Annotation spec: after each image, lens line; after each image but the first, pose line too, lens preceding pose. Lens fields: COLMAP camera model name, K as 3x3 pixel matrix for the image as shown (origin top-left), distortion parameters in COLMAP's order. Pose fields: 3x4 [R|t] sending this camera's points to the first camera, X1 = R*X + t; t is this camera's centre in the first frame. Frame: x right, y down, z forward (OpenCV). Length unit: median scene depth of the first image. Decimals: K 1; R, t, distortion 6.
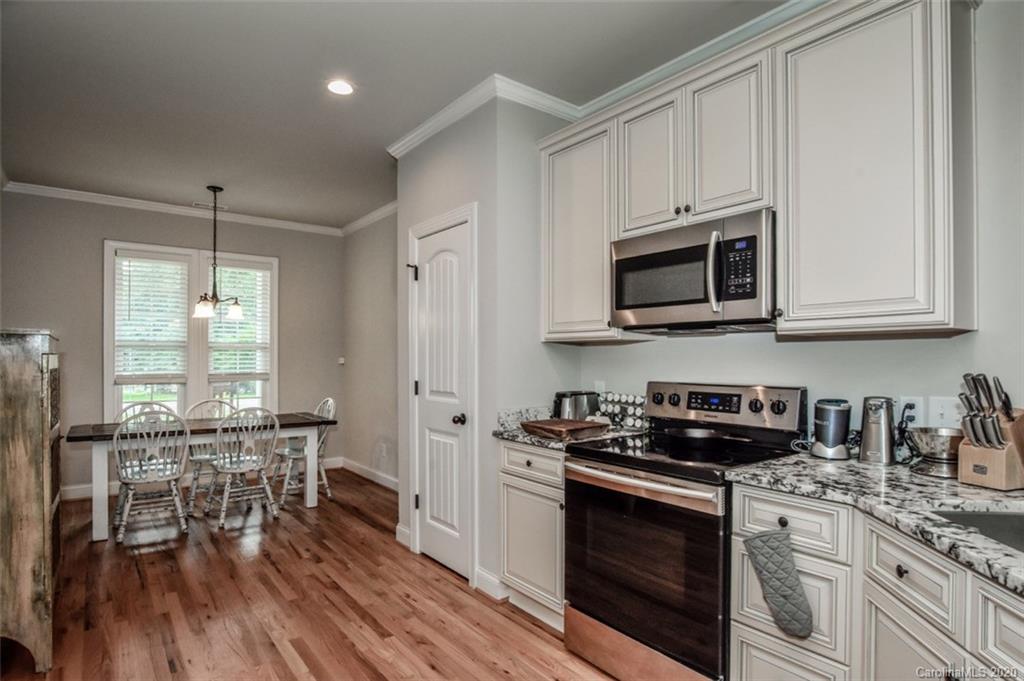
lens RADIAL K [[545.9, 0, 535.2], [0, 545.9, 357.2], [0, 0, 1]] dist [-0.022925, -0.004107]
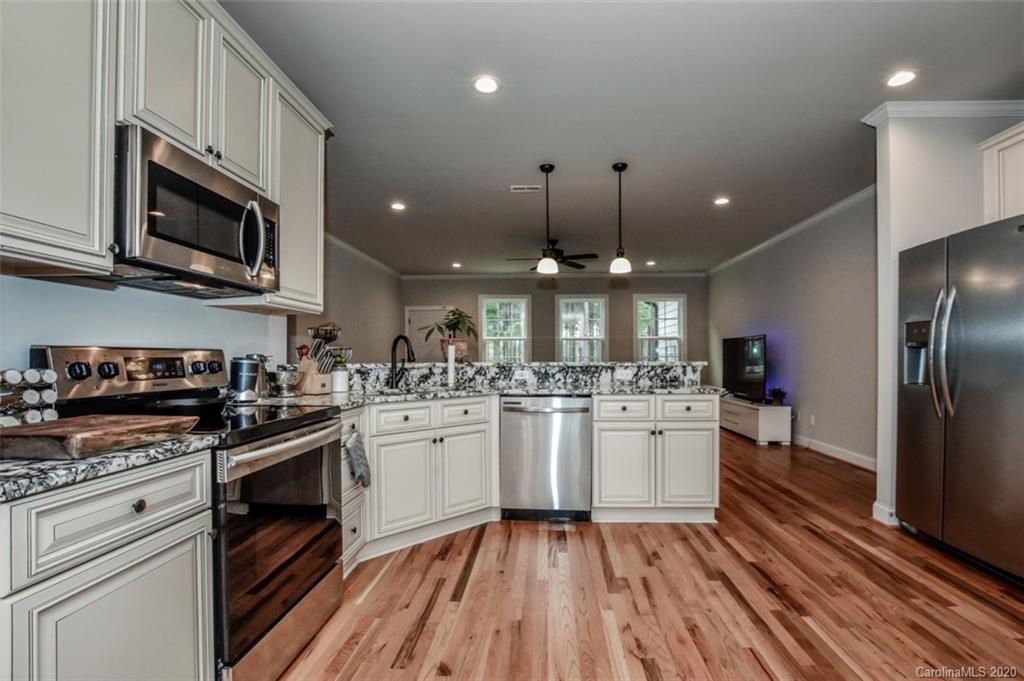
lens RADIAL K [[469.4, 0, 525.8], [0, 469.4, 353.8], [0, 0, 1]] dist [-0.025818, 0.004566]
pose [[-0.740726, 0.004513, 0.671792, -0.477486], [0.001771, 0.999987, -0.004764, 0.051636], [-0.671805, -0.002339, -0.740724, 0.929828]]
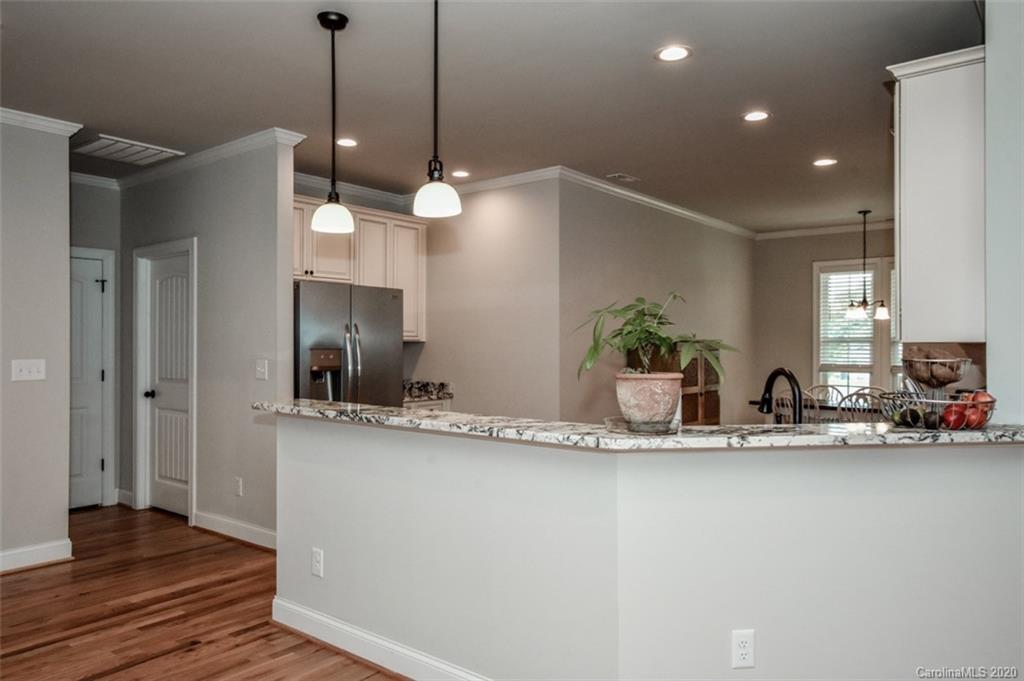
lens RADIAL K [[701.7, 0, 503.5], [0, 701.7, 344.7], [0, 0, 1]] dist [-0.002402, 0.004407]
pose [[0.215656, 0.001236, -0.976469, 1.223184], [0.000147, 0.999999, 0.001298, -0.027166], [0.976469, -0.000423, 0.215655, -0.205122]]
